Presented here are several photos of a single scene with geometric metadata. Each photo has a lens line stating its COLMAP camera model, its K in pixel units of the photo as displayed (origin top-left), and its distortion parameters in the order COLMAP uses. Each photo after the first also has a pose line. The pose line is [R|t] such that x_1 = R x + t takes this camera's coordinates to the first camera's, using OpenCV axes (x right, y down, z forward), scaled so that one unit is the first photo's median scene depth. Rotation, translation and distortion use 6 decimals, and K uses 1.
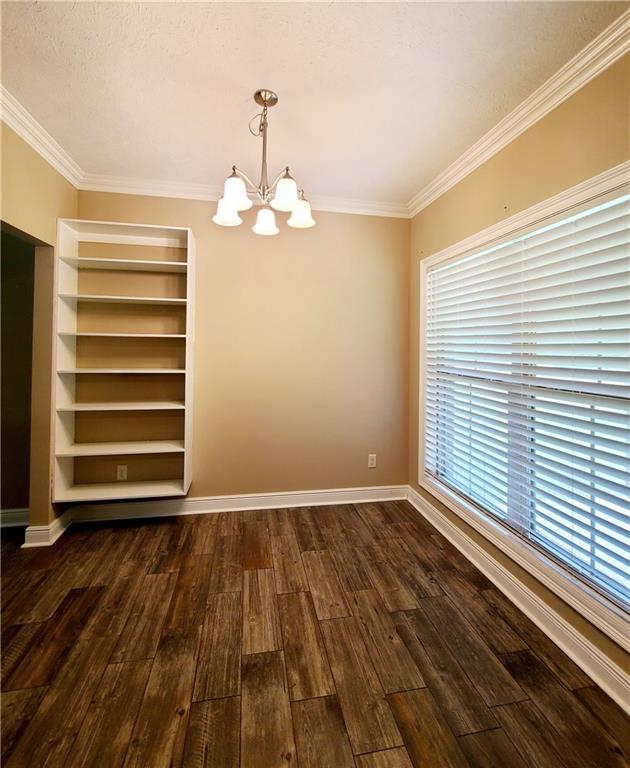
lens RADIAL K [[347.2, 0, 310.8], [0, 347.2, 347.8], [0, 0, 1]] dist [-0.000057, -0.000931]
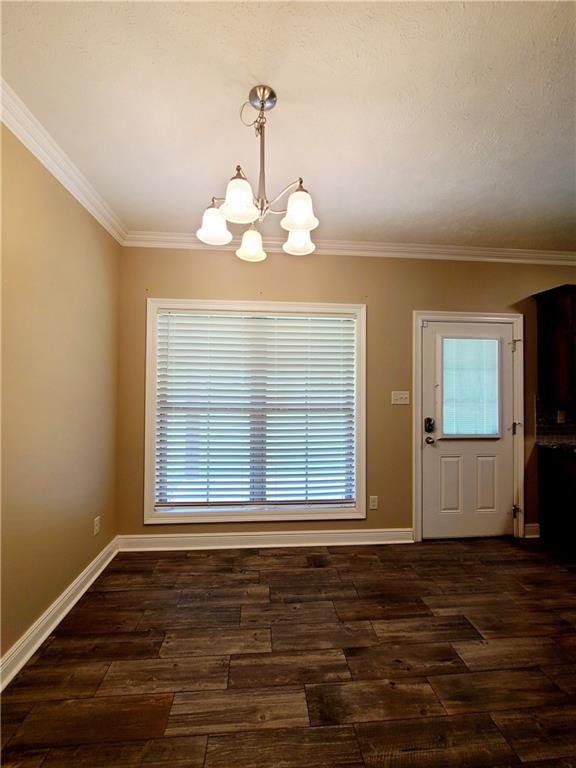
lens RADIAL K [[316.5, 0, 285.6], [0, 316.5, 379.0], [0, 0, 1]] dist [-0.010017, 0.003097]
pose [[0.102963, 0.002724, 0.994681, -0.853635], [-0.002436, 0.999994, -0.002486, -0.027515], [-0.994682, -0.002168, 0.102969, 0.808082]]
